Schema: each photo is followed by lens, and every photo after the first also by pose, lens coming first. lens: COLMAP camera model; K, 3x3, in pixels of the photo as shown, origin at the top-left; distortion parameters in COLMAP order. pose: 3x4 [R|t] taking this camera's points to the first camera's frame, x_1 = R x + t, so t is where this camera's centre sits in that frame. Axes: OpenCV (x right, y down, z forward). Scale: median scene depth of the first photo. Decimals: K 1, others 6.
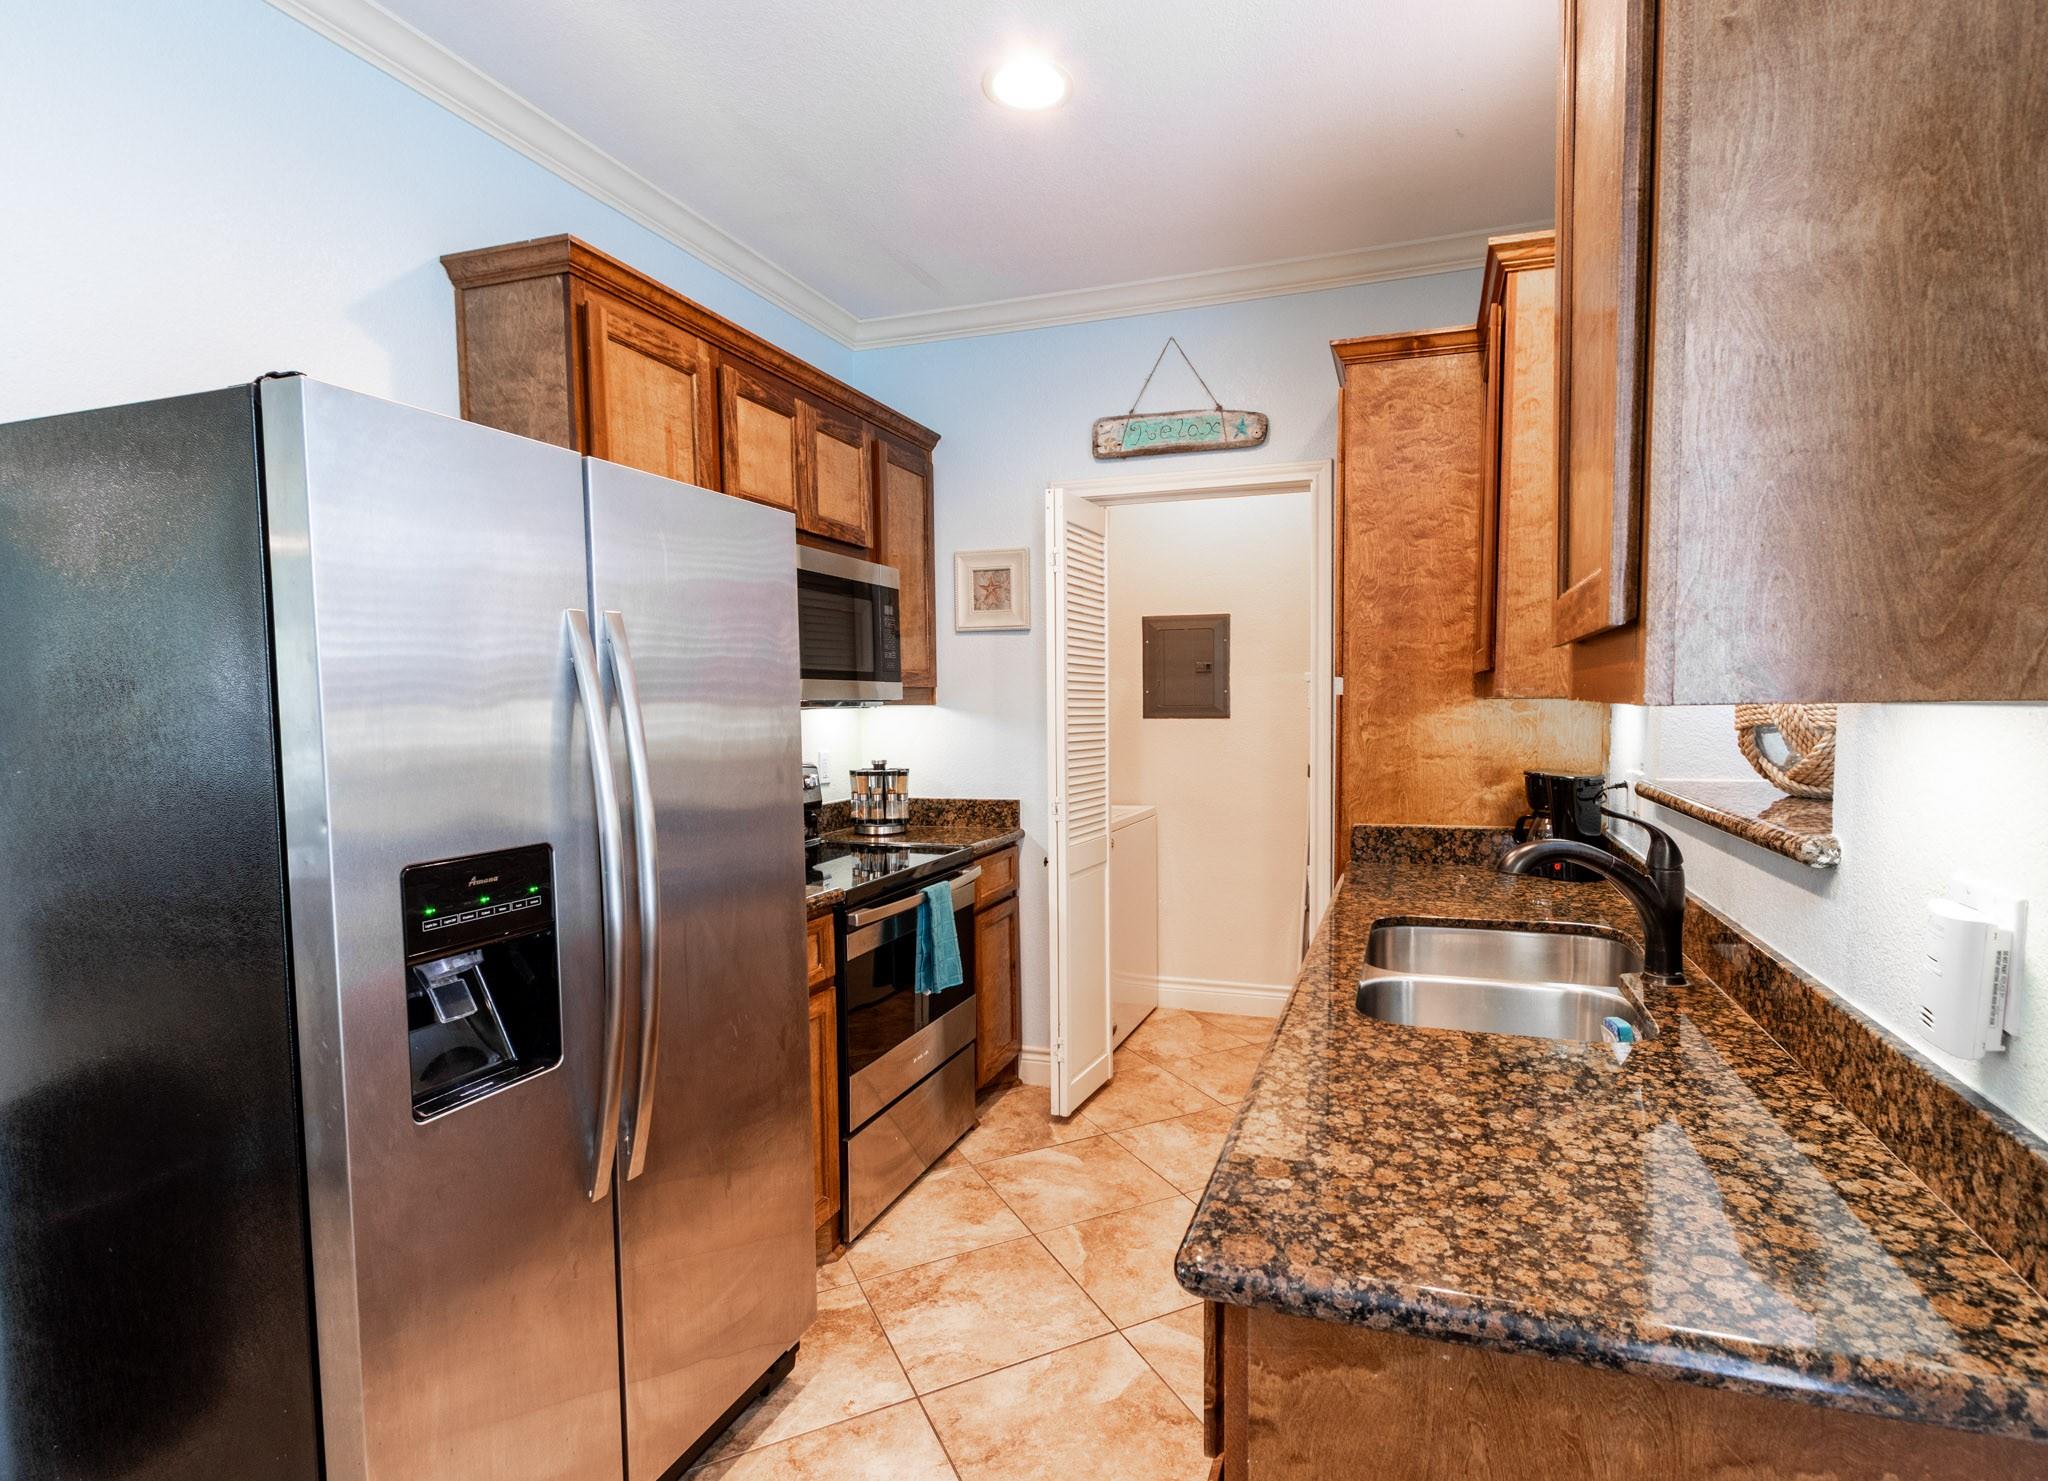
lens RADIAL K [[1034.9, 0, 1085.2], [0, 1034.9, 770.3], [0, 0, 1]] dist [0.003737, -0.000900]
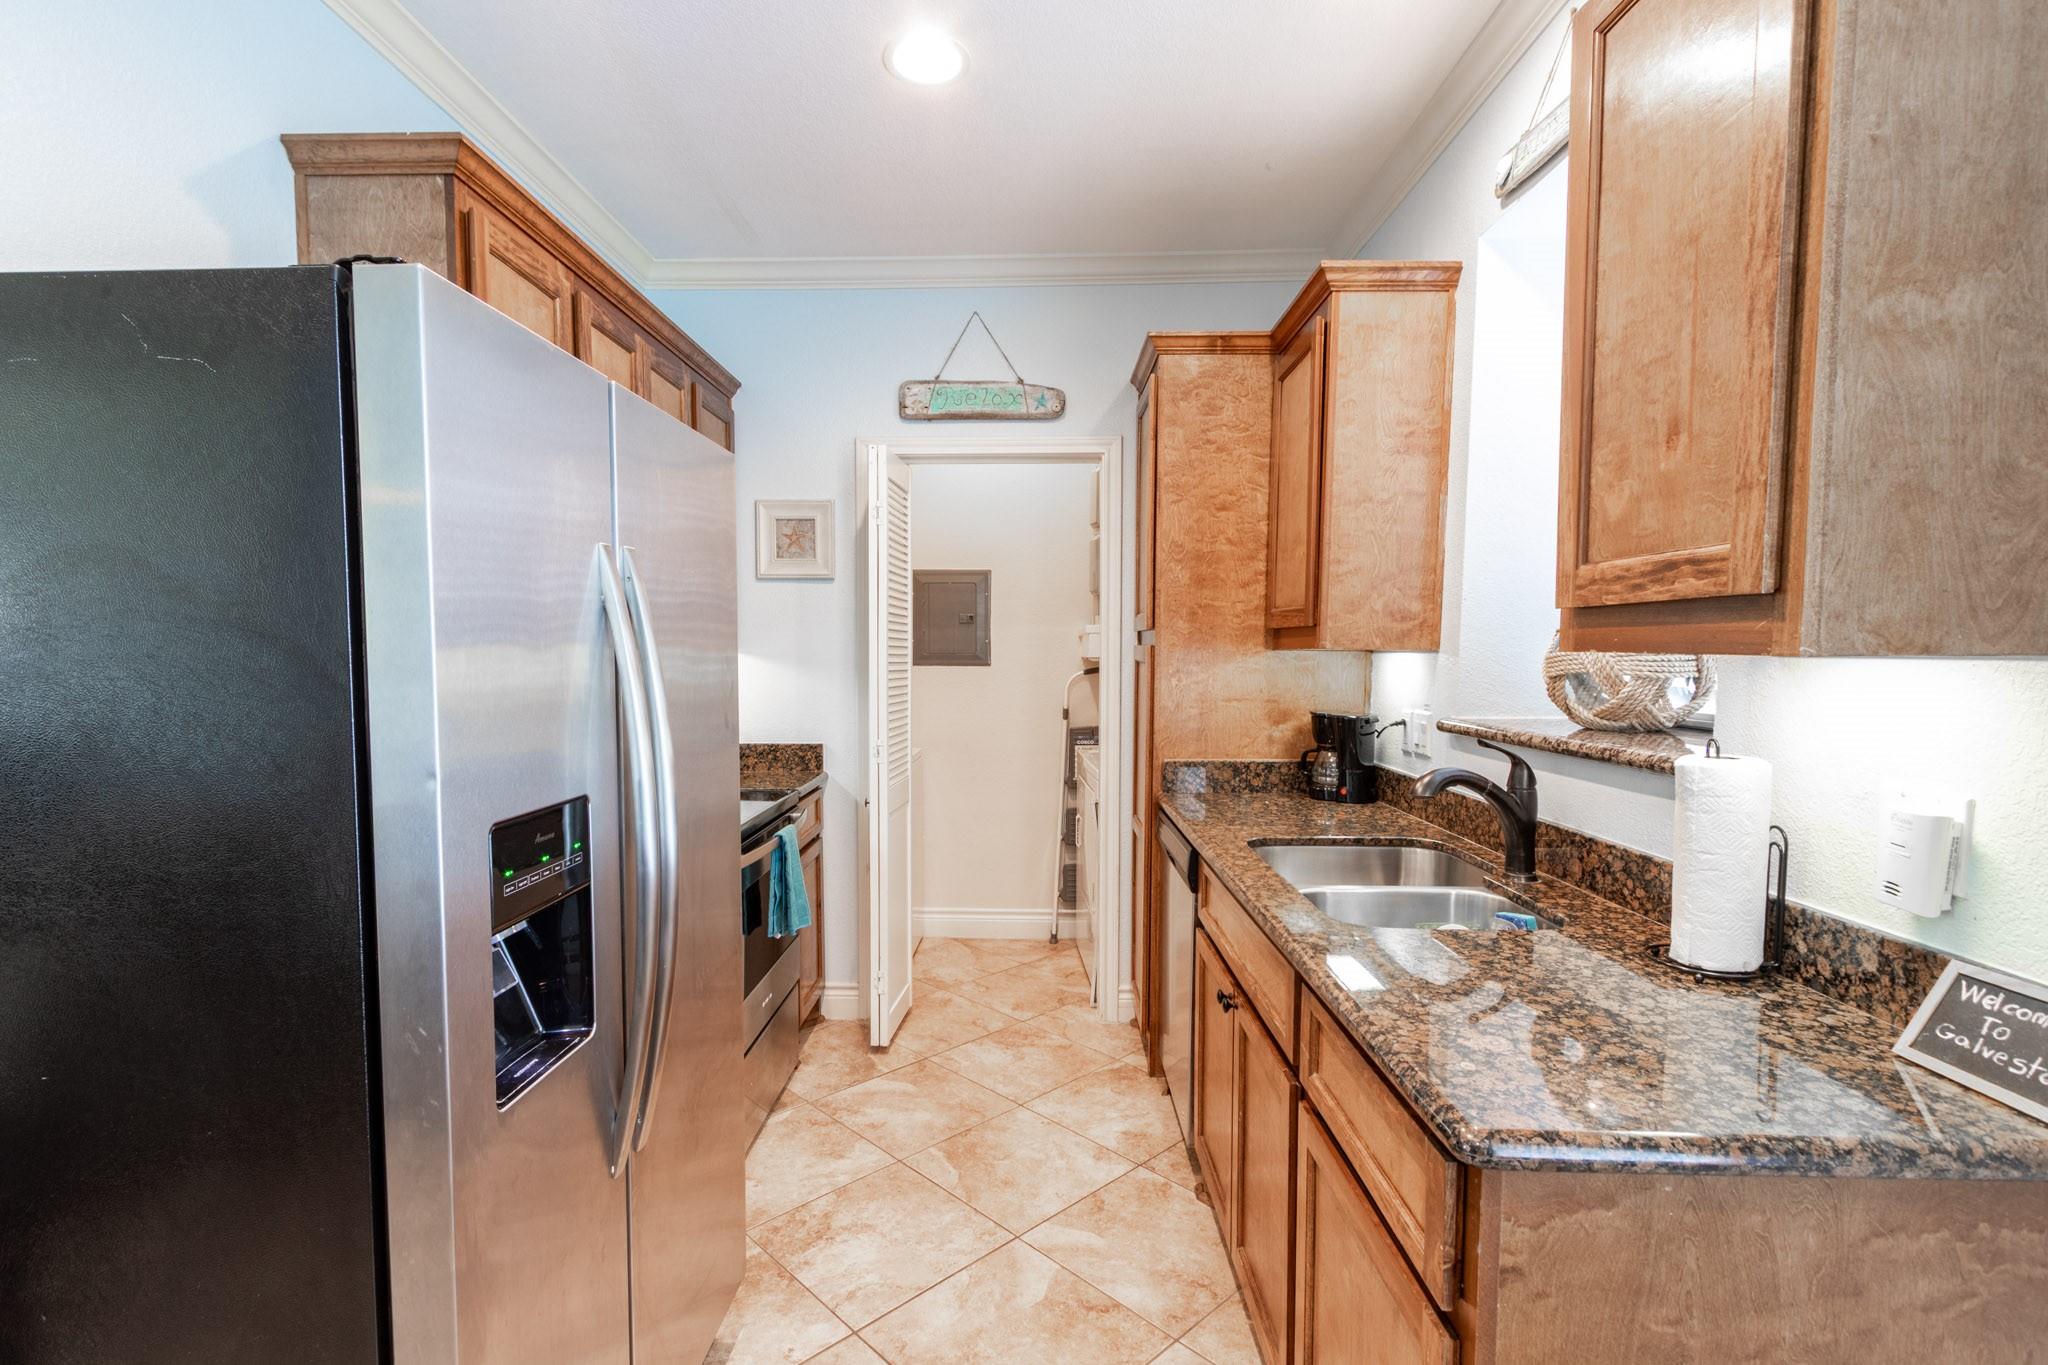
lens RADIAL K [[967.0, 0, 999.7], [0, 967.0, 710.8], [0, 0, 1]] dist [0.002064, 0.000213]
pose [[0.960466, -0.006473, 0.278322, -0.212990], [0.007648, 0.999966, -0.003134, 0.000247], [-0.278292, 0.005138, 0.960483, 0.035371]]
